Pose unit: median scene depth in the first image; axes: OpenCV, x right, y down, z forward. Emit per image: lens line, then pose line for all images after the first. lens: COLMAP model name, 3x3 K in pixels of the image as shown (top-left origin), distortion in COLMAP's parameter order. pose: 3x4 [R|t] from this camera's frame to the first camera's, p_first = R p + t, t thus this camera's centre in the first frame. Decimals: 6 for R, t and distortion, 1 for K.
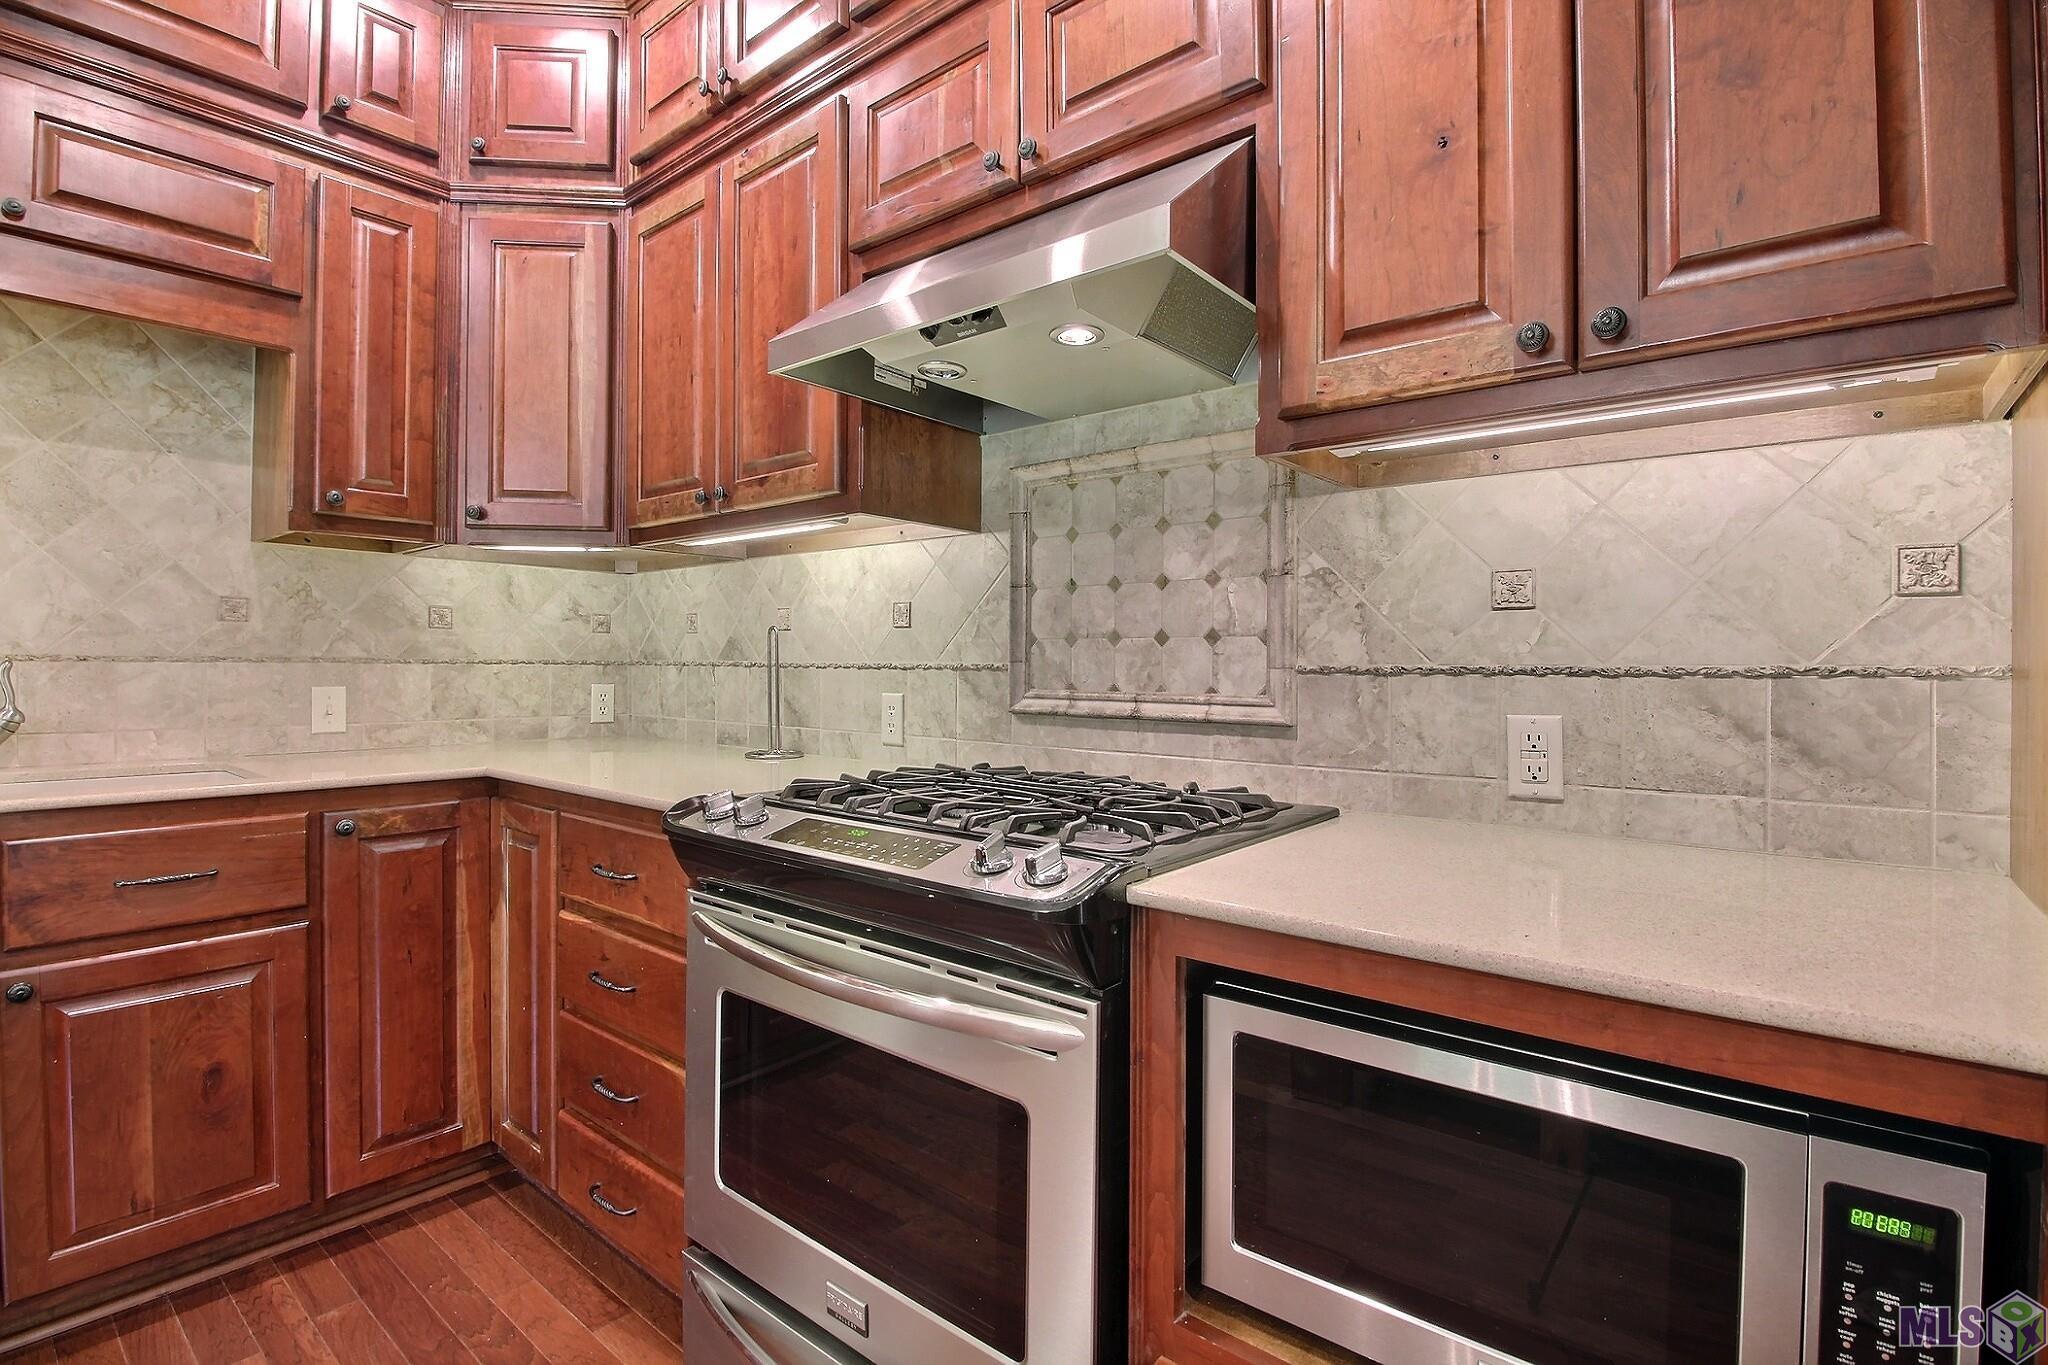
lens RADIAL K [[962.7, 0, 1022.8], [0, 962.7, 669.5], [0, 0, 1]] dist [0.002072, -0.000109]
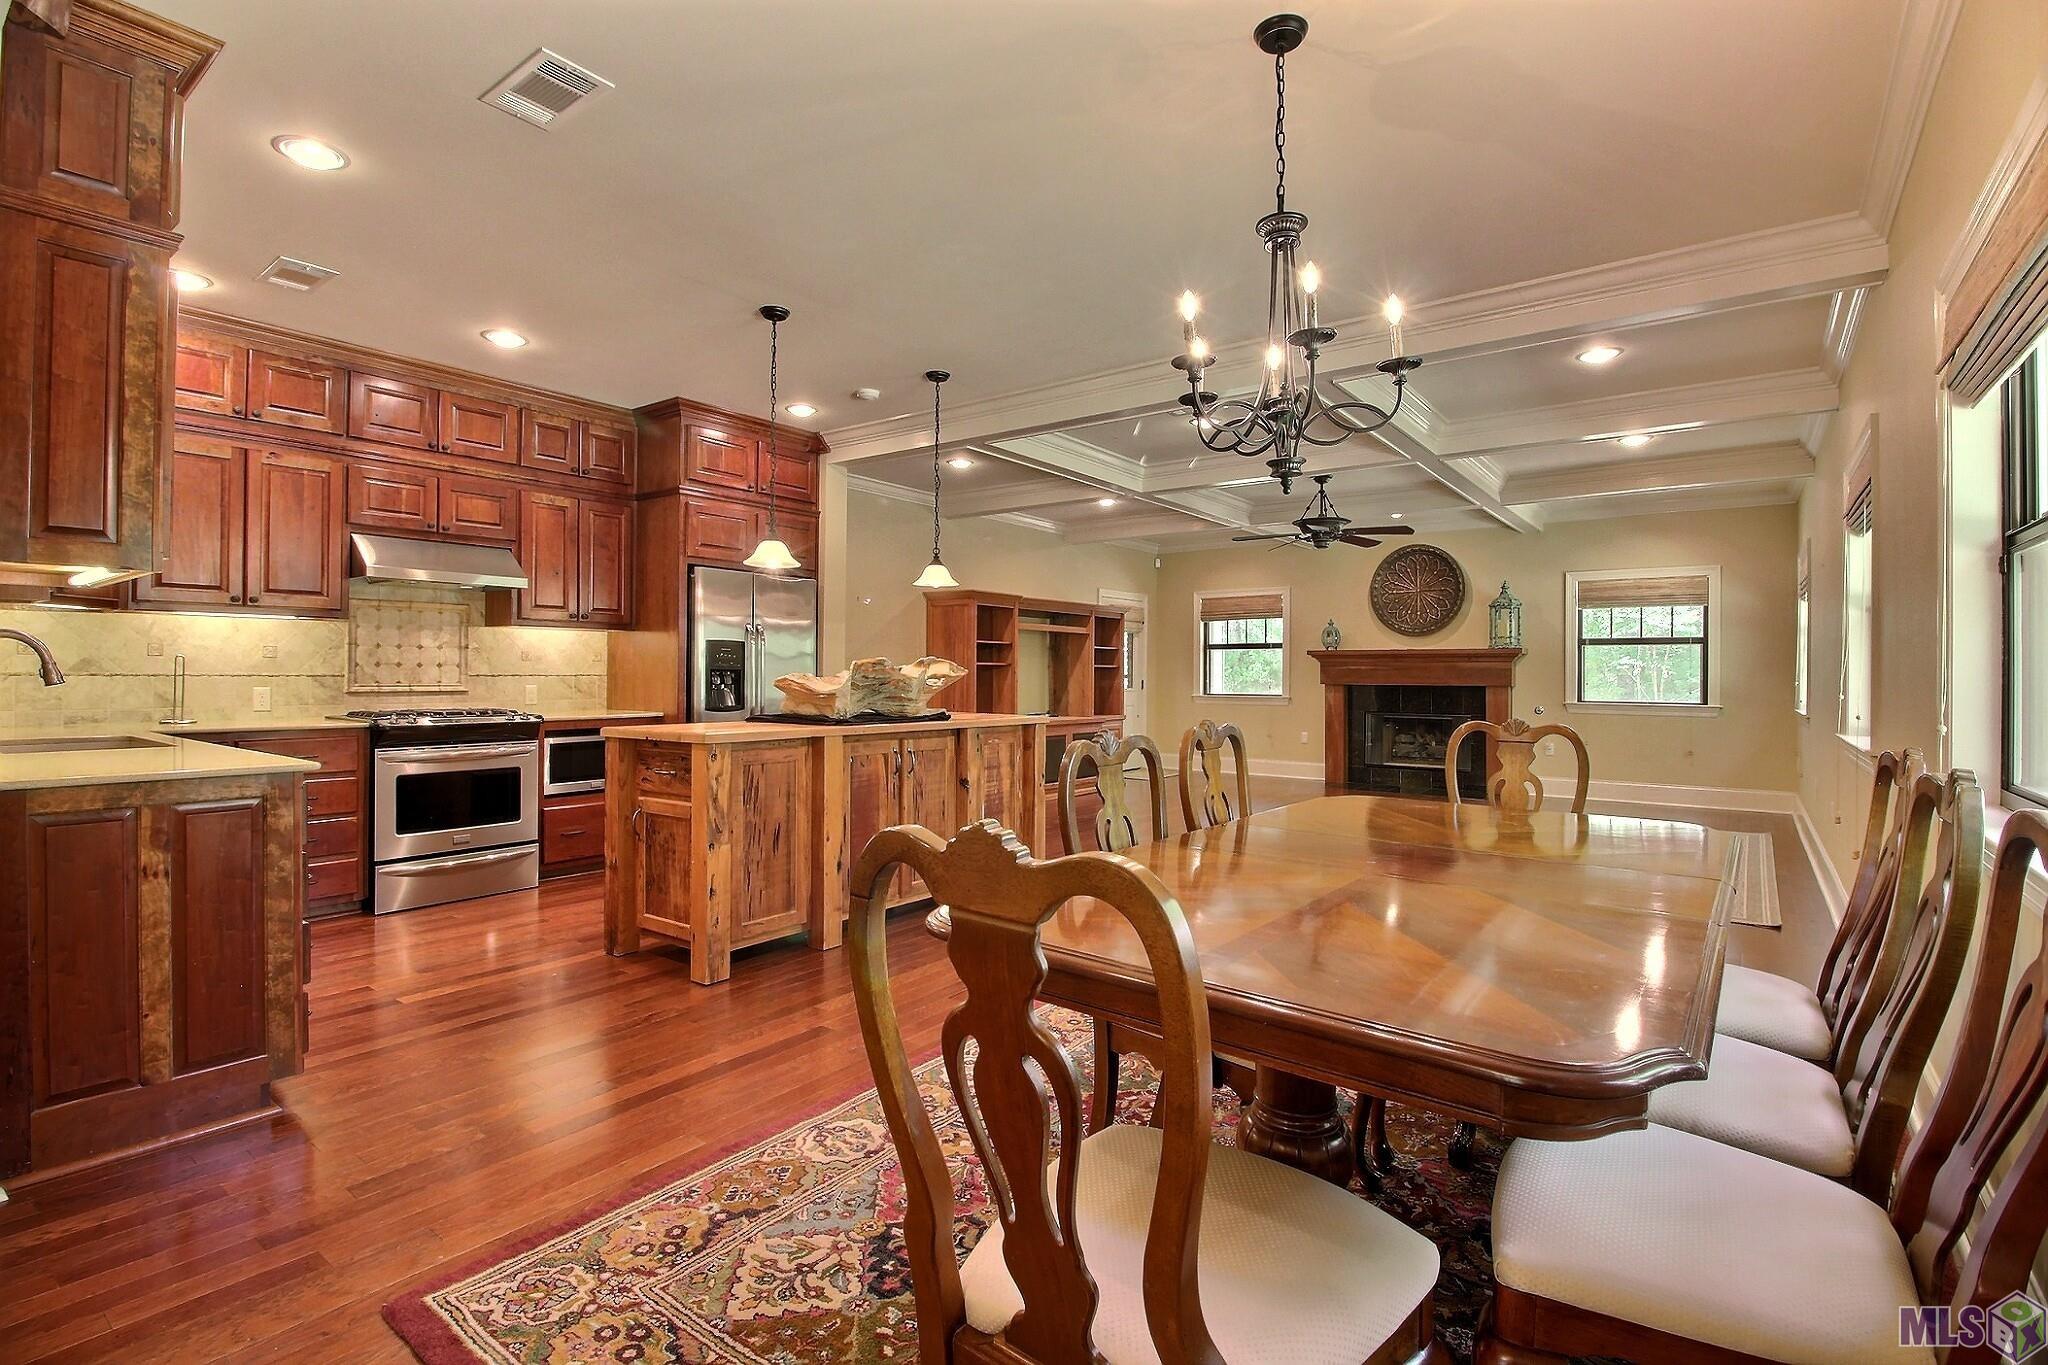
lens RADIAL K [[948.5, 0, 1029.2], [0, 948.5, 665.9], [0, 0, 1]] dist [0.004816, -0.017775]
pose [[-0.055618, -0.001758, 0.998451, -2.626002], [-0.003543, 0.999993, 0.001563, -0.037363], [-0.998446, -0.003450, -0.055623, -0.681722]]
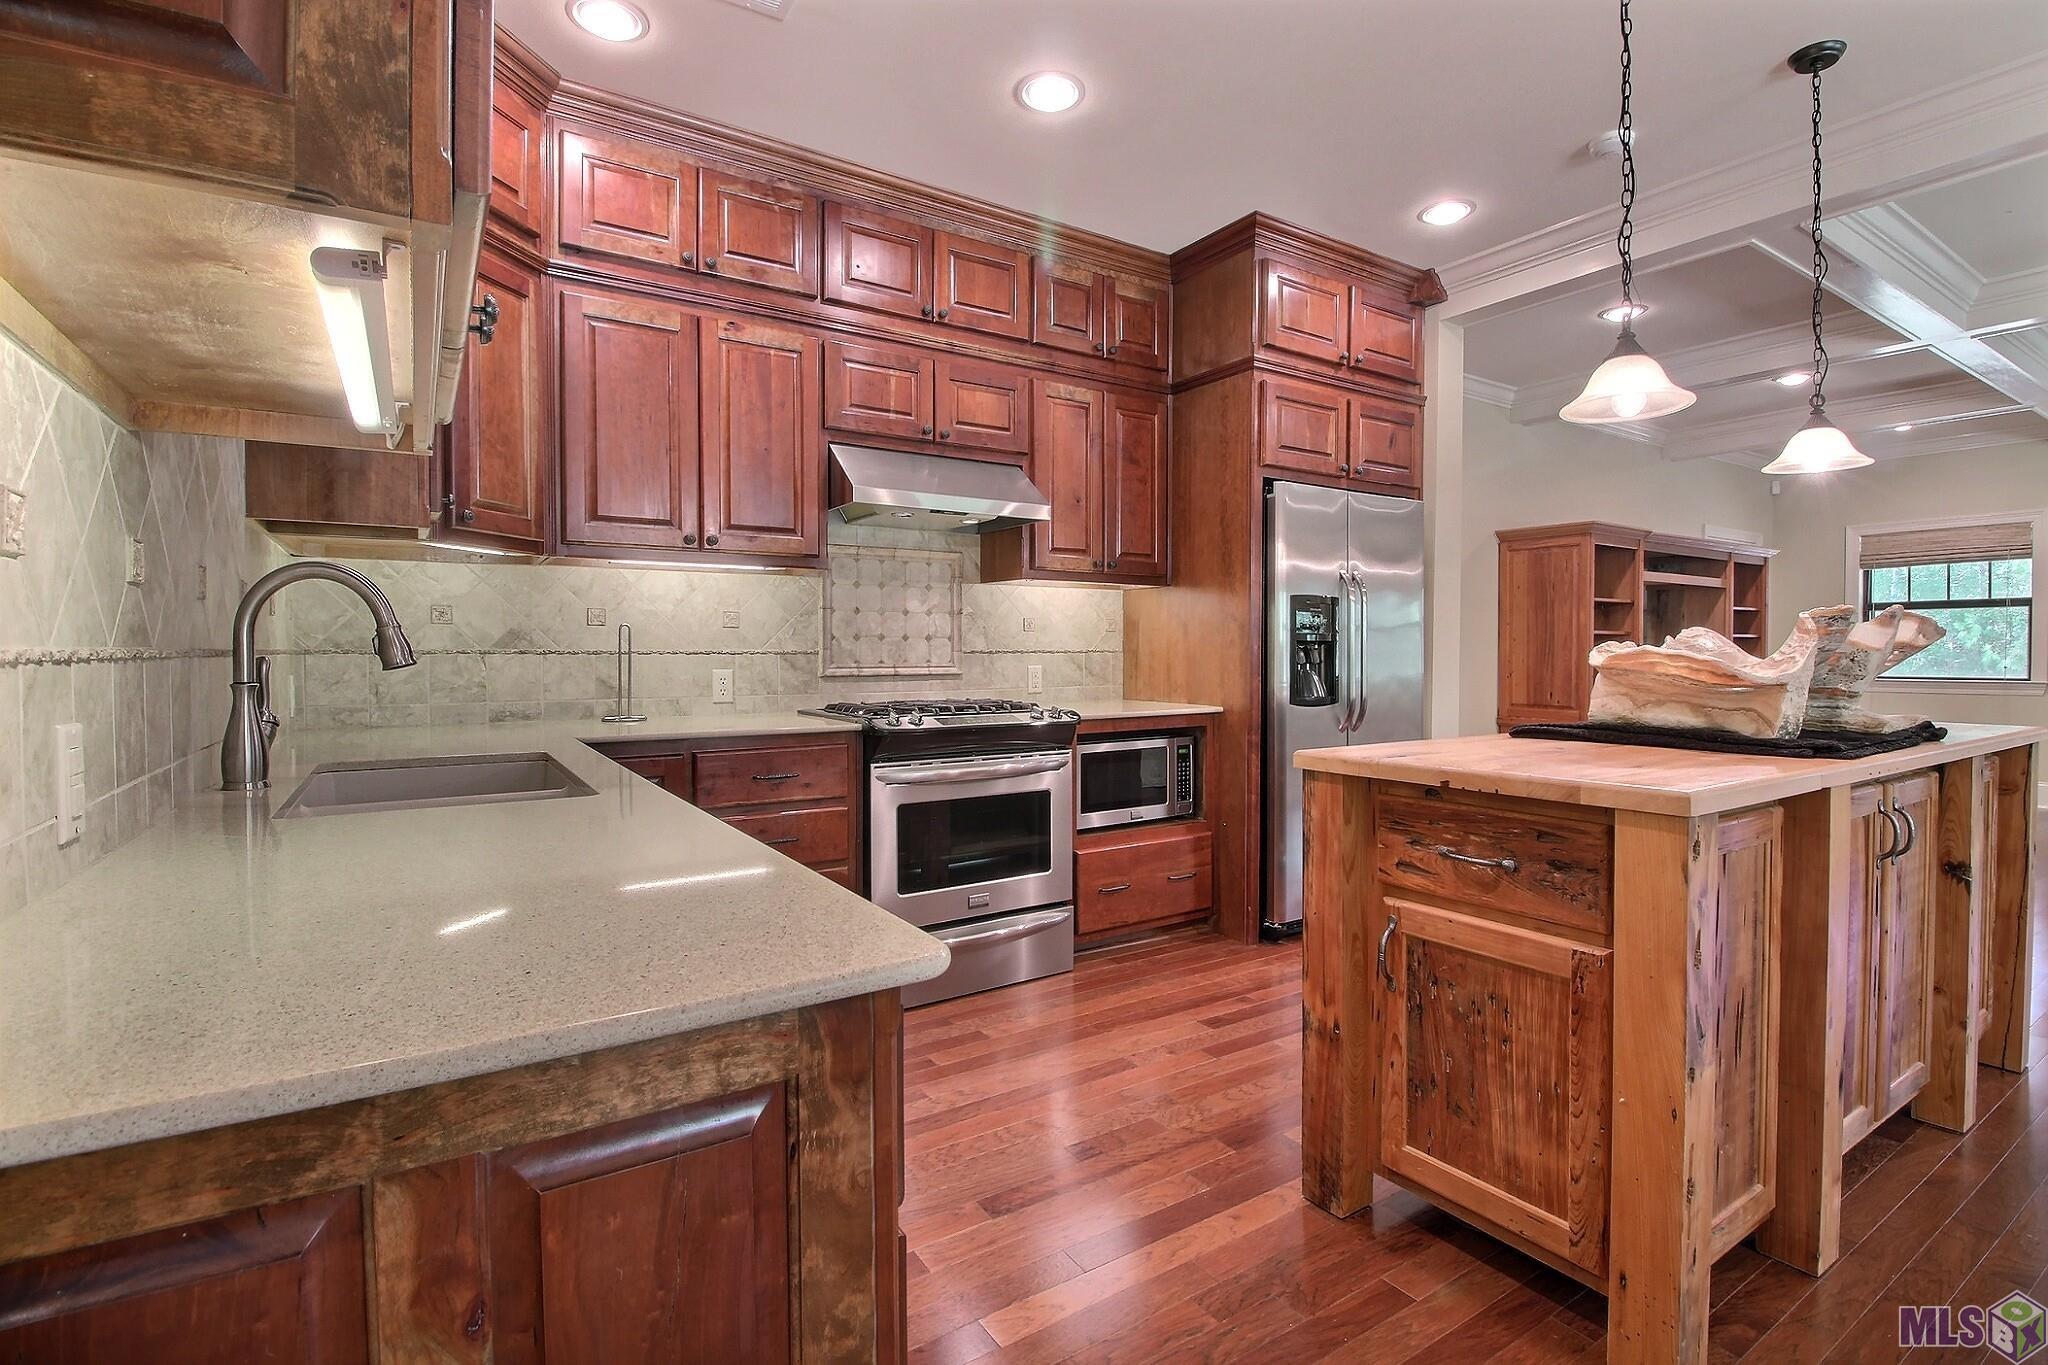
lens RADIAL K [[948.5, 0, 1029.2], [0, 948.5, 665.9], [0, 0, 1]] dist [0.004816, -0.017775]
pose [[0.296105, -0.024082, 0.954852, -1.611526], [0.005947, 0.999709, 0.023370, -0.015925], [-0.955137, -0.001241, 0.296162, 0.082189]]
